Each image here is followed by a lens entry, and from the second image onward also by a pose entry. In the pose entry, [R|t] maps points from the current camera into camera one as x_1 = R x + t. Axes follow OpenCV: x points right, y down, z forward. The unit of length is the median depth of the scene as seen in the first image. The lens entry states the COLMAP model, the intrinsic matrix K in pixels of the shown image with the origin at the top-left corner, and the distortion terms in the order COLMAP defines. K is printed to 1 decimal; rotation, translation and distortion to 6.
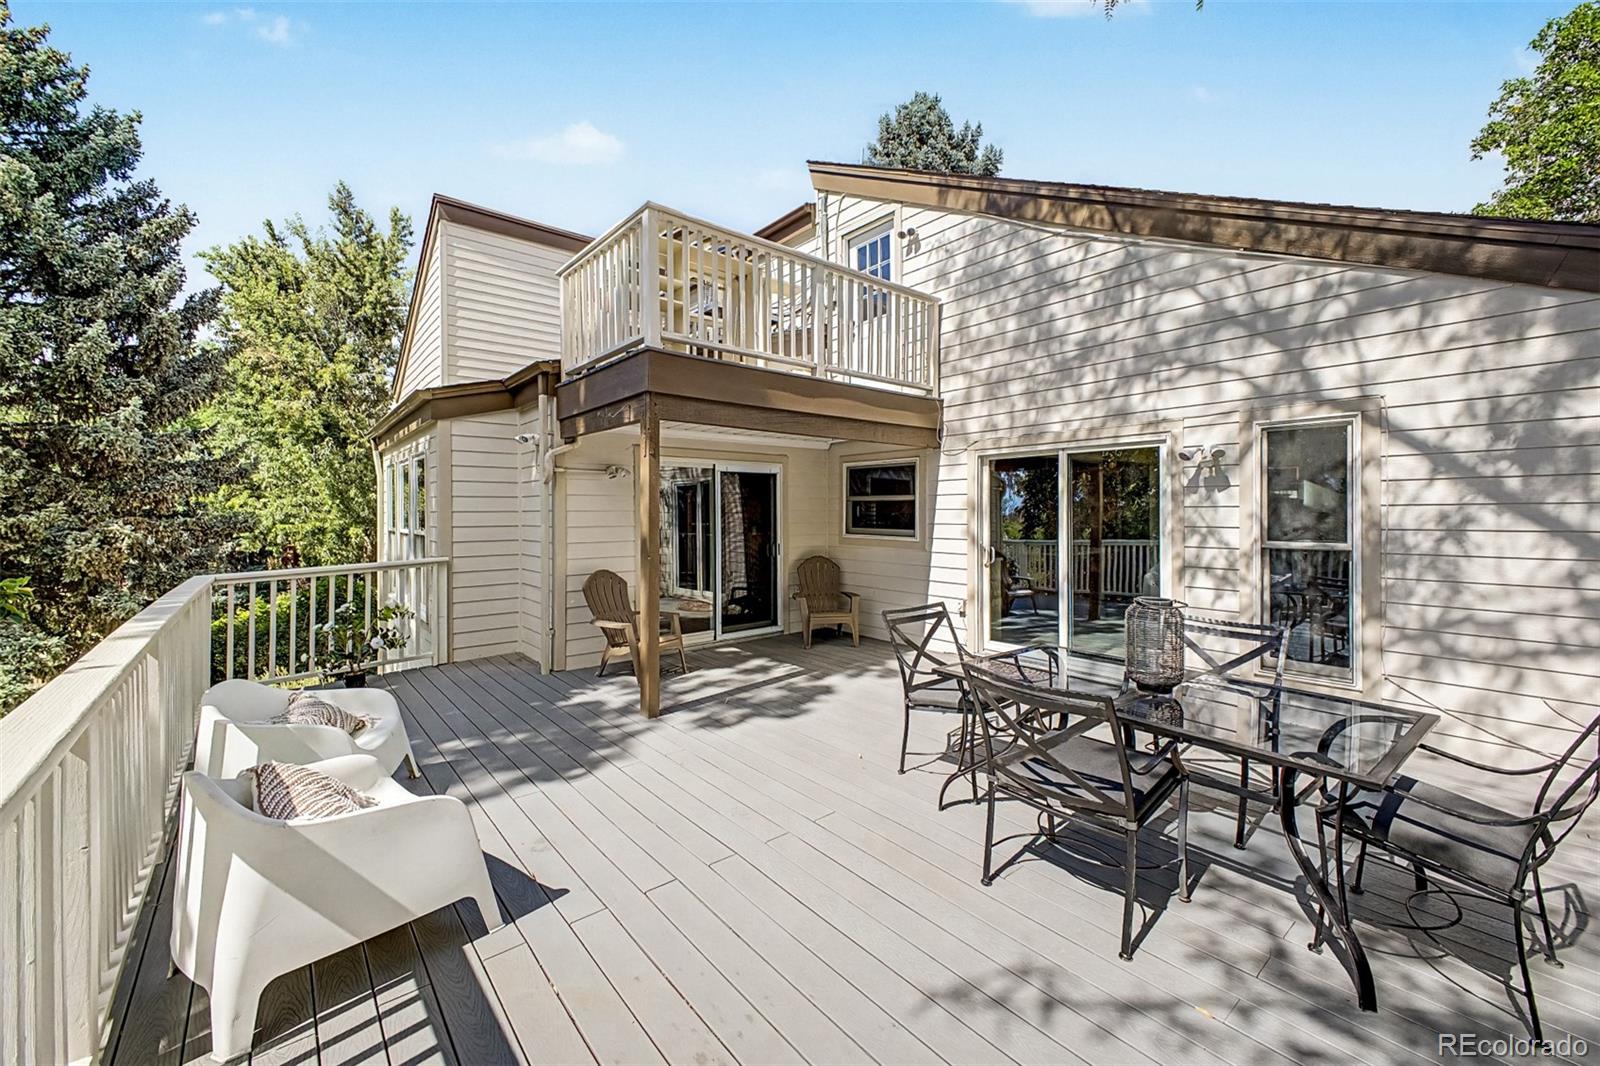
lens RADIAL K [[634.7, 0, 804.9], [0, 634.7, 525.7], [0, 0, 1]] dist [0.001393, -0.000567]
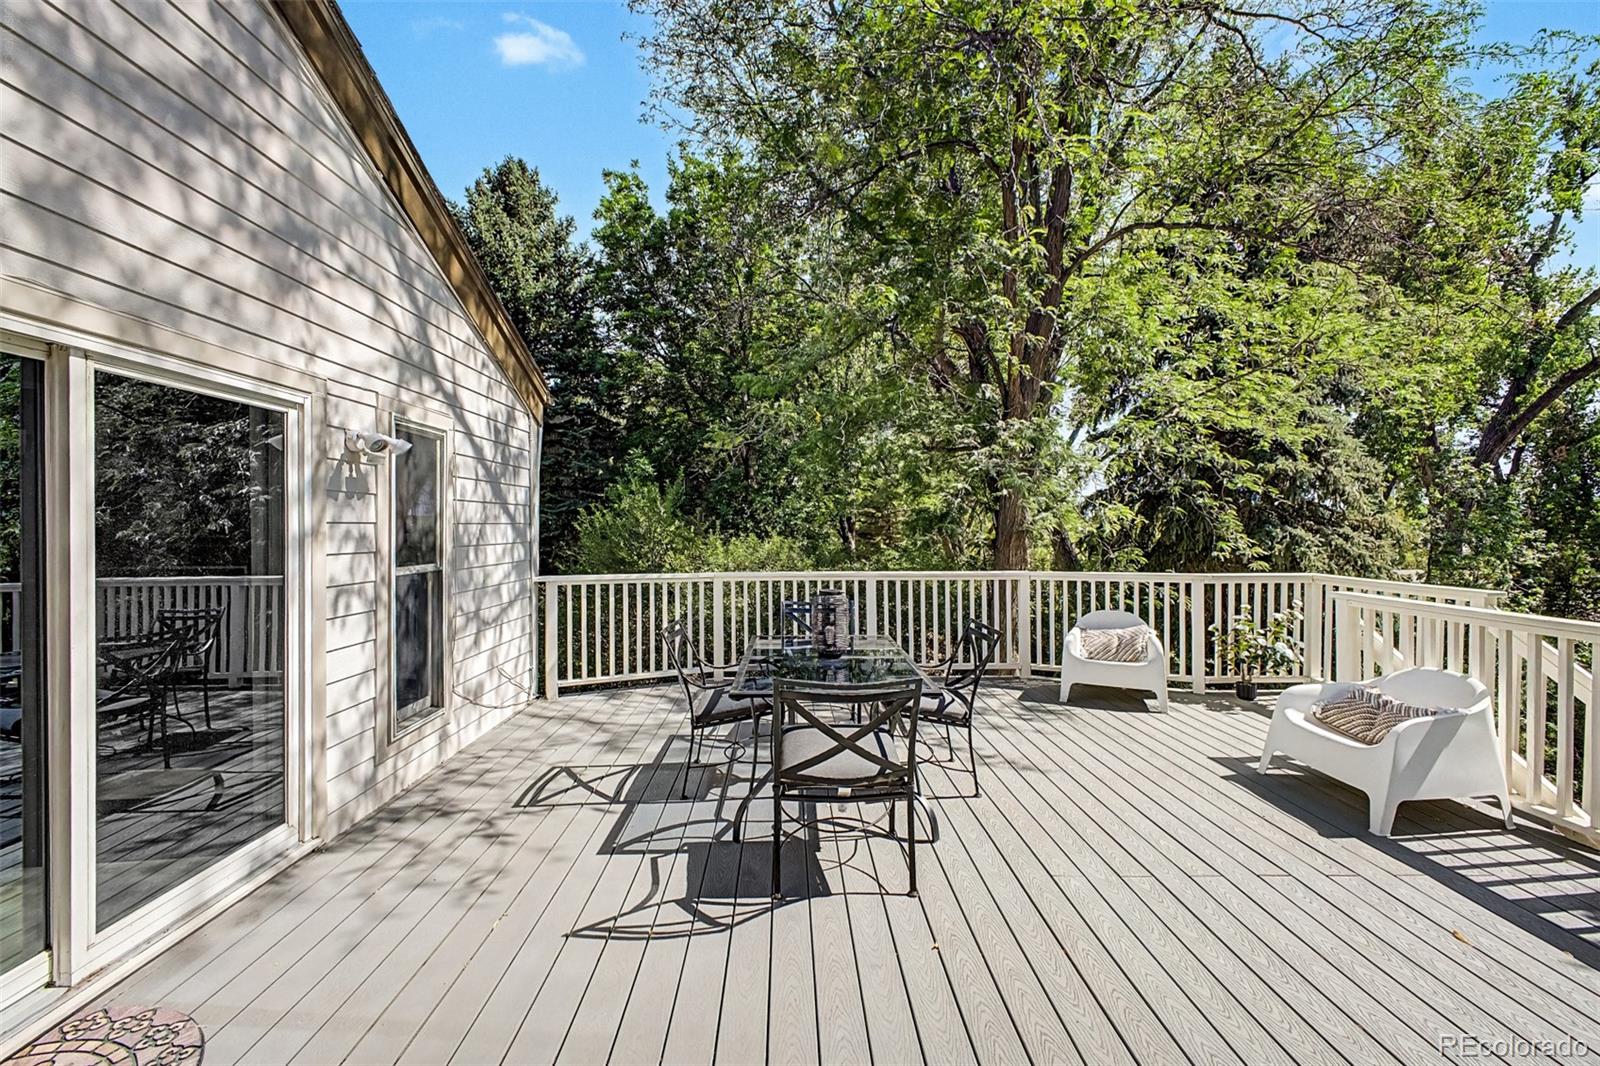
lens RADIAL K [[634.7, 0, 804.9], [0, 634.7, 525.7], [0, 0, 1]] dist [0.001393, -0.000567]
pose [[-0.785931, 0.003549, 0.618303, -0.199806], [0.017100, 0.999726, 0.015997, -0.028519], [-0.618077, 0.023146, -0.785777, 1.339023]]
